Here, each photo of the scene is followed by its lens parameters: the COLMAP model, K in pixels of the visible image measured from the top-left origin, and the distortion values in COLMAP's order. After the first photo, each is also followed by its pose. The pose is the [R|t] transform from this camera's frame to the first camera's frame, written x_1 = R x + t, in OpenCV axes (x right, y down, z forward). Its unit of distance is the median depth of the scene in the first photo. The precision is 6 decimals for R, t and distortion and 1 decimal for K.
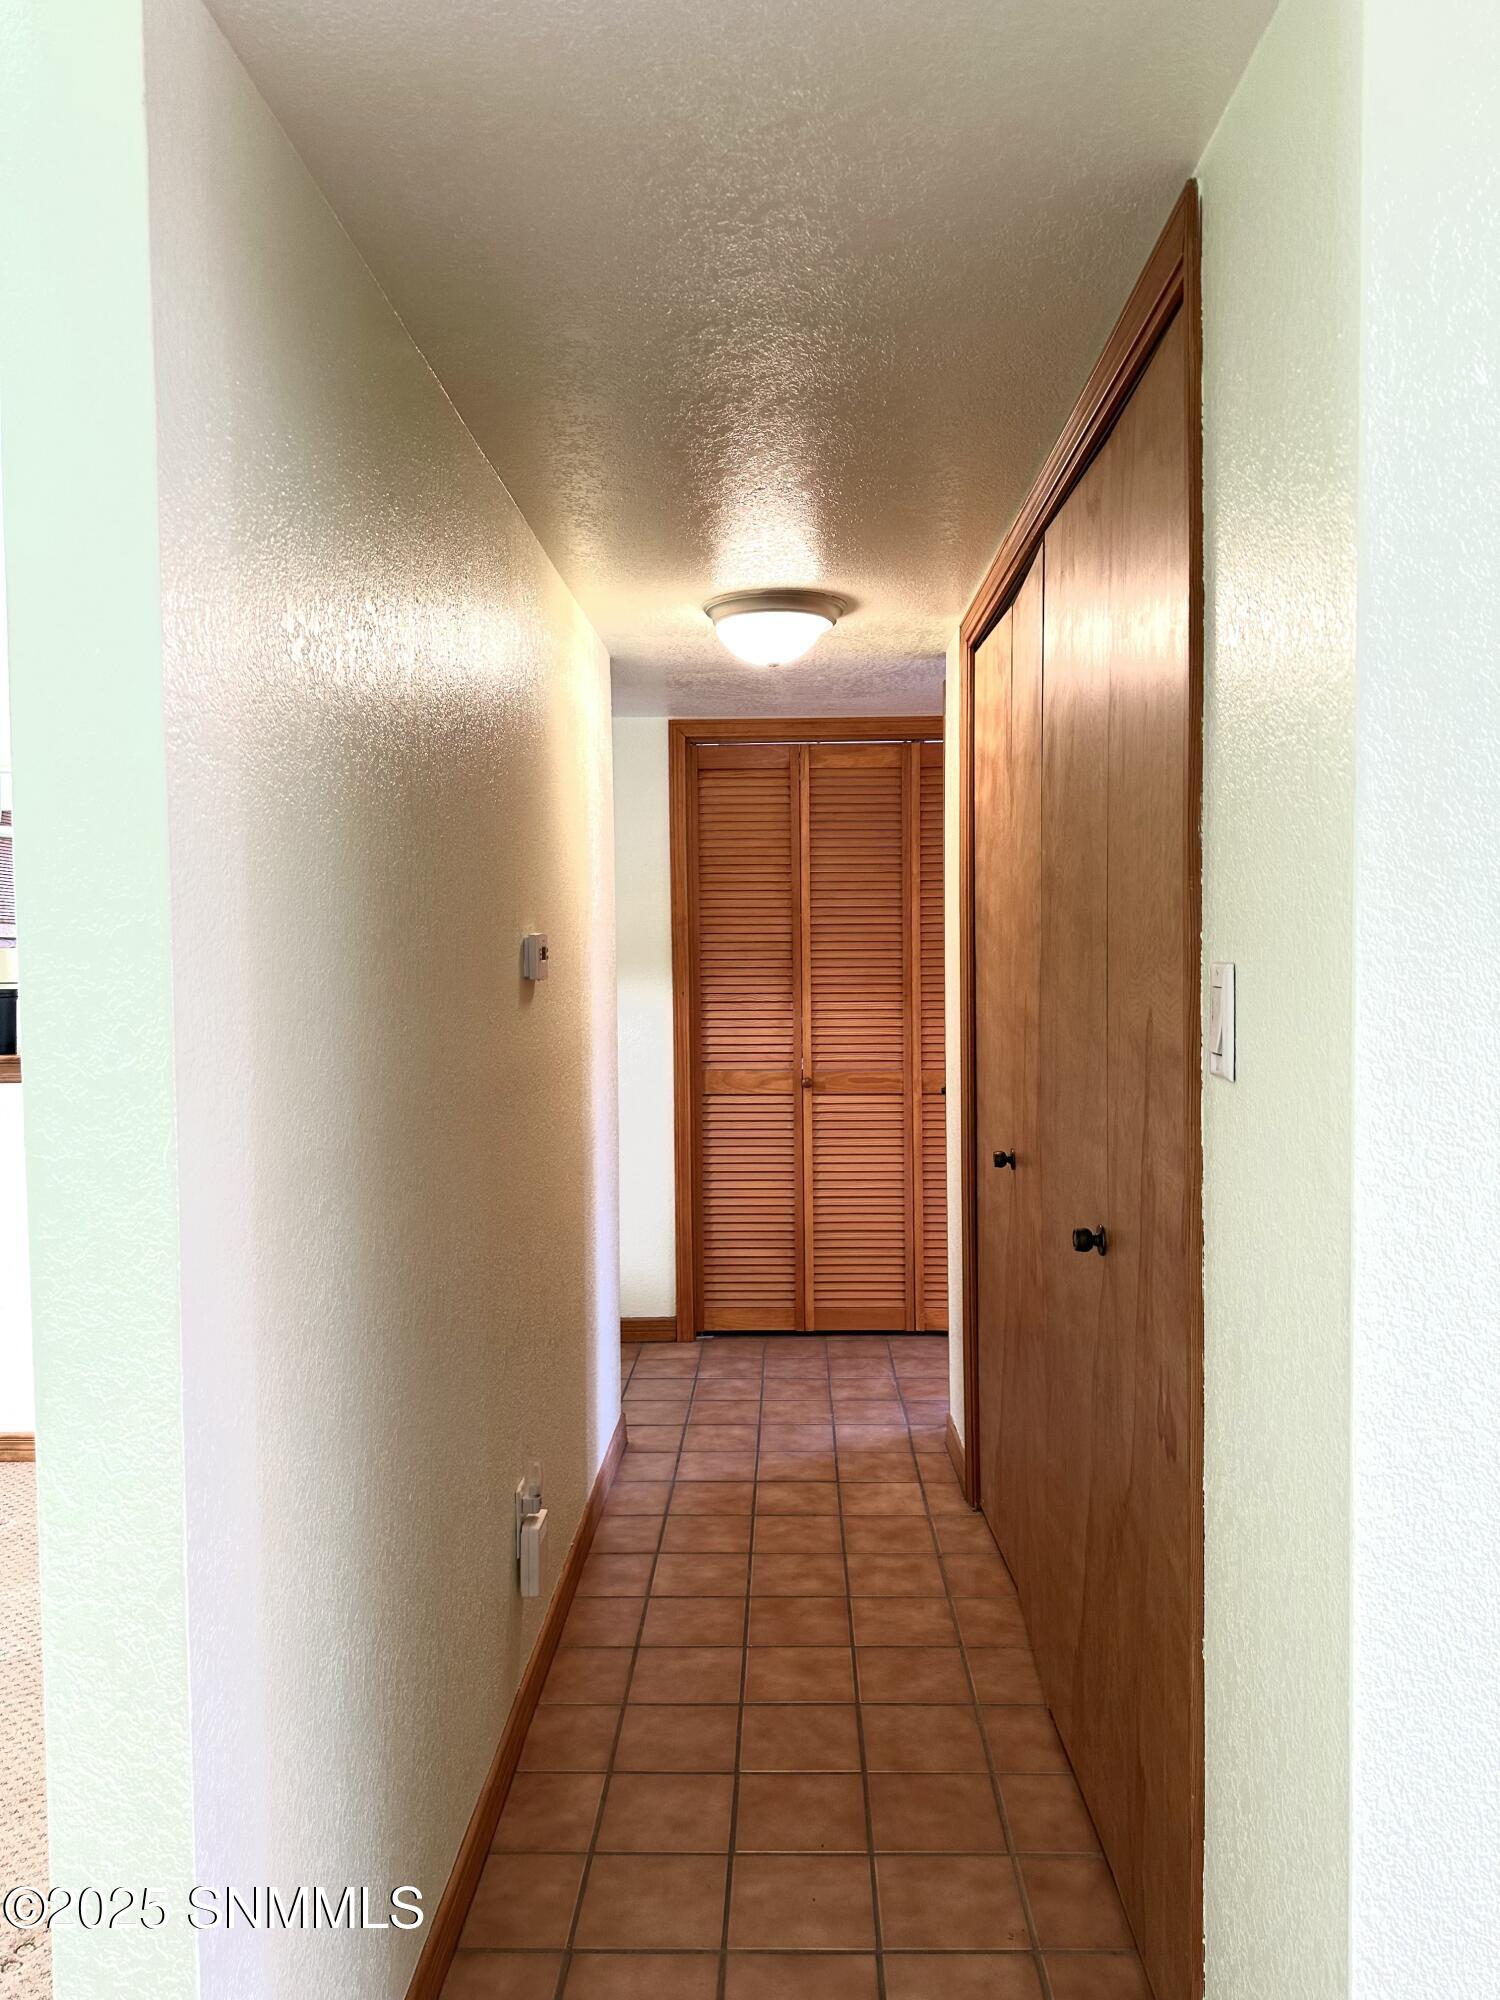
lens RADIAL K [[1421.6, 0, 778.2], [0, 1421.6, 999.6], [0, 0, 1]] dist [0.079750, -0.138064]
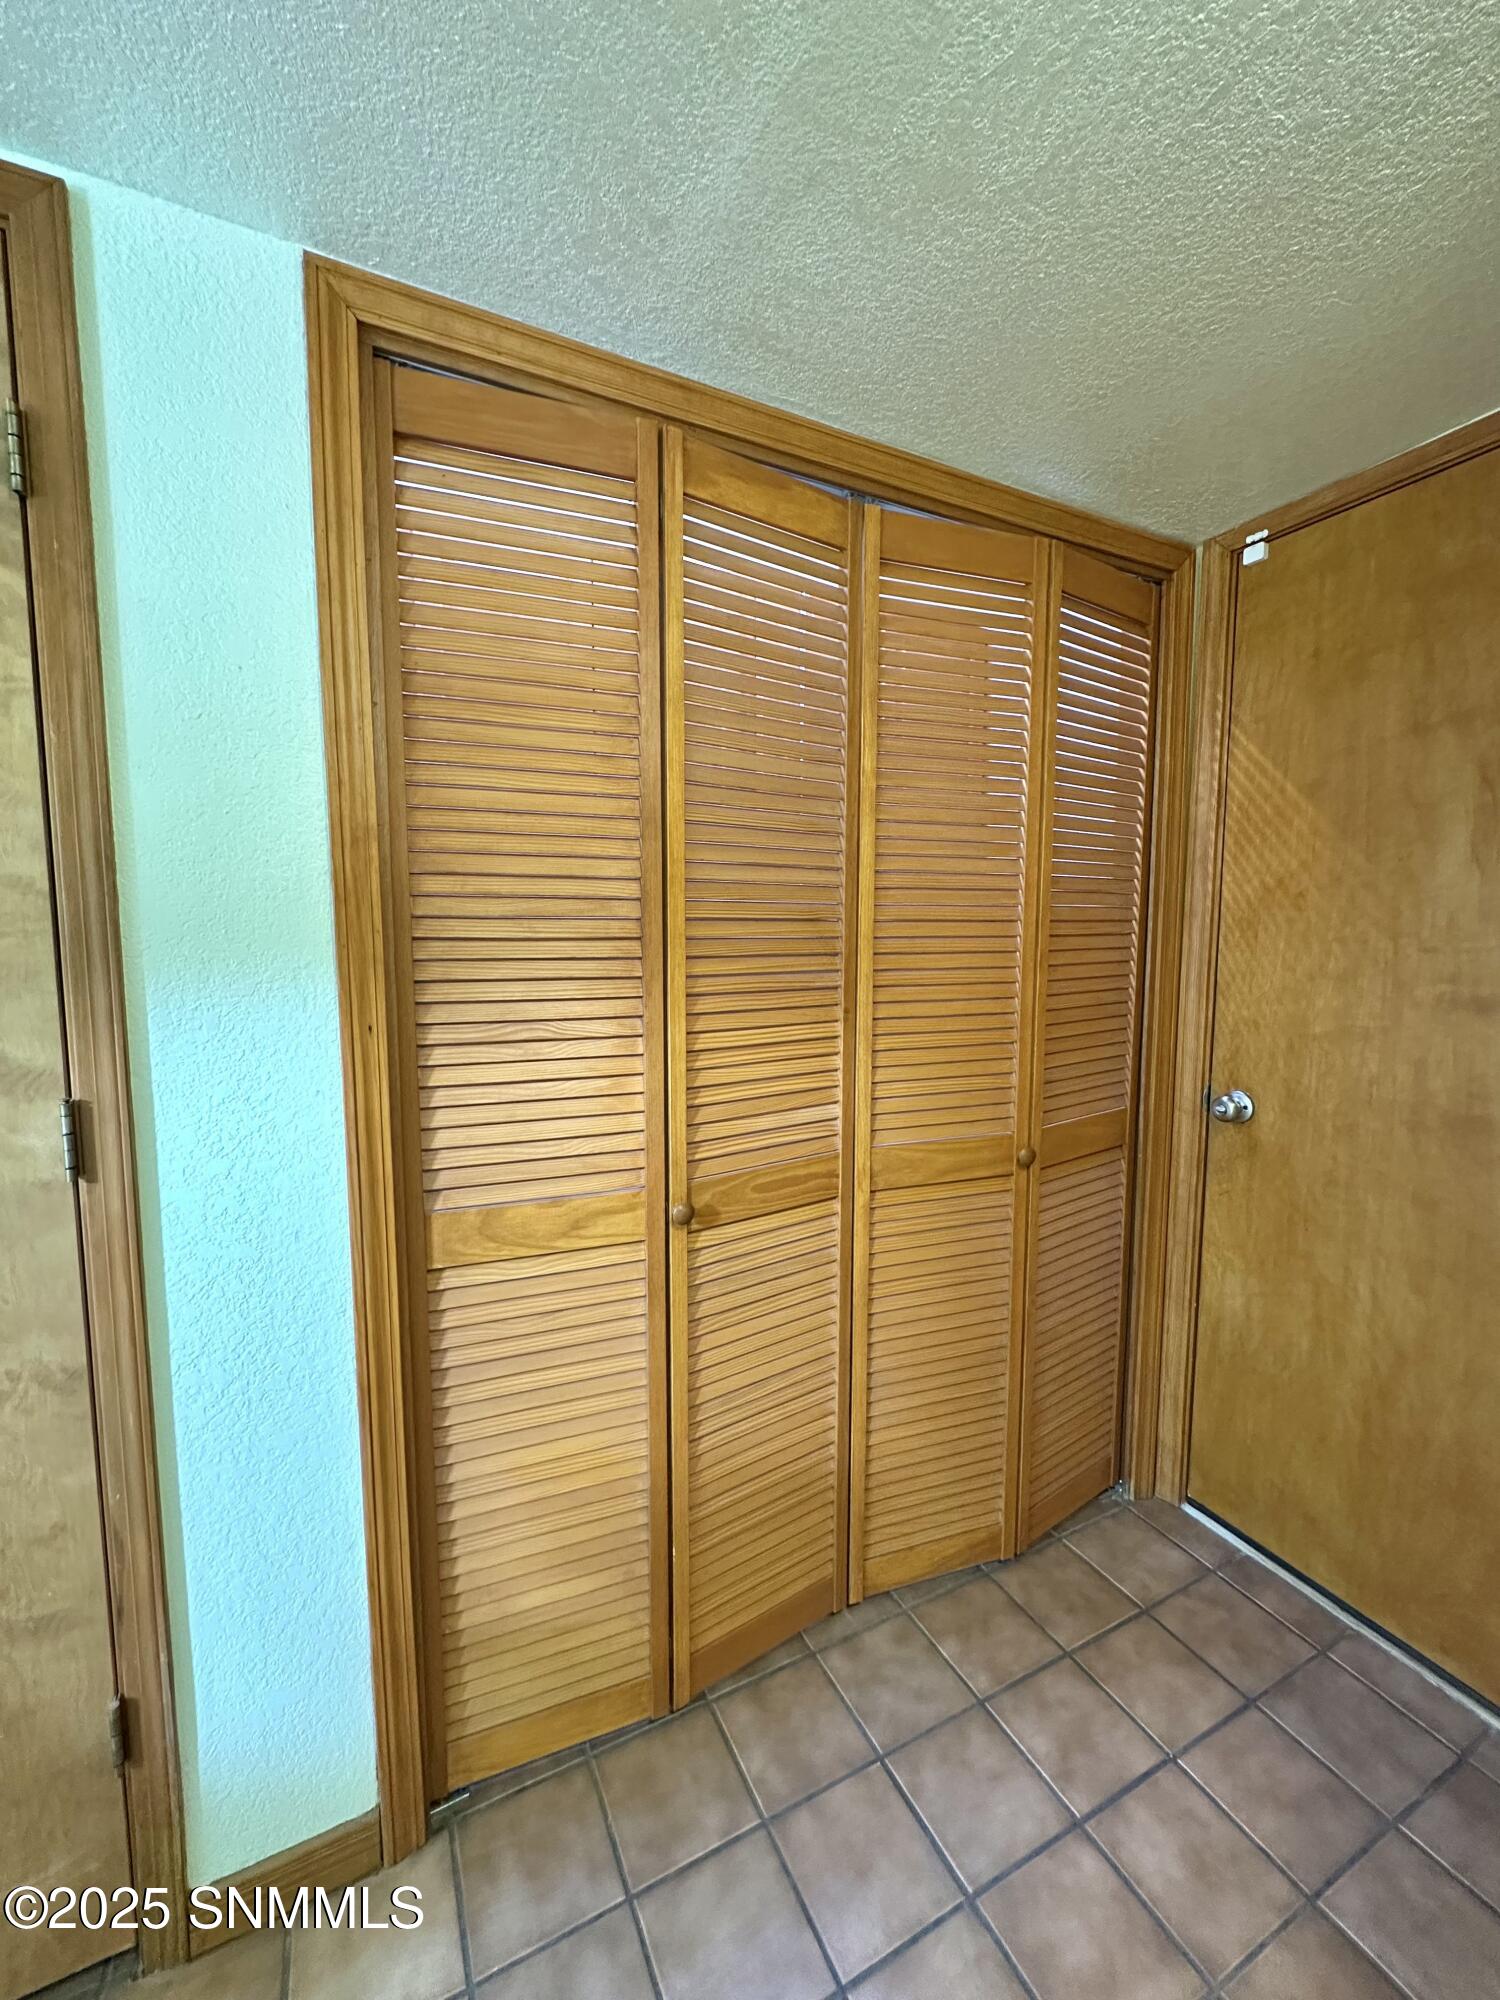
lens RADIAL K [[793.7, 0, 749.3], [0, 793.7, 999.8], [0, 0, 1]] dist [-0.007056, 0.000932]
pose [[0.877651, -0.031652, 0.478254, -0.079081], [0.009130, 0.998740, 0.049344, -0.021724], [-0.479213, -0.038940, 0.876834, 0.774019]]
